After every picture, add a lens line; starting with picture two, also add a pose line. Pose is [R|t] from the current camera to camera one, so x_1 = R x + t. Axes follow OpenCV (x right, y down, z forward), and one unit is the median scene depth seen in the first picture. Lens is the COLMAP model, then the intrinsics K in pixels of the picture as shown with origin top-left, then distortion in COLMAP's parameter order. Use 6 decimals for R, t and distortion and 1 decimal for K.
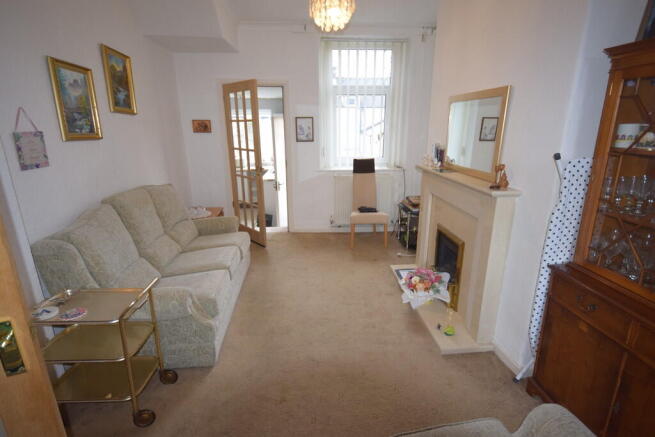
lens RADIAL K [[329.8, 0, 328.2], [0, 329.8, 217.3], [0, 0, 1]] dist [0.016772, 0.000414]
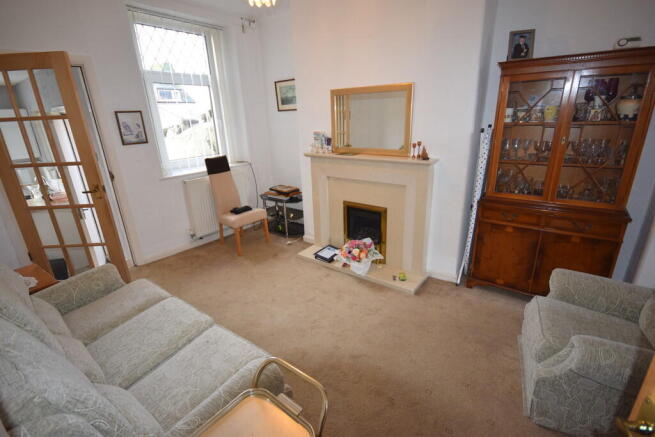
lens RADIAL K [[310.4, 0, 328.6], [0, 310.4, 219.5], [0, 0, 1]] dist [0.004589, 0.000926]
pose [[0.649583, -0.265478, 0.712435, -0.345399], [0.237868, 0.960978, 0.141212, -0.060000], [-0.722123, 0.077736, 0.687383, 0.209198]]
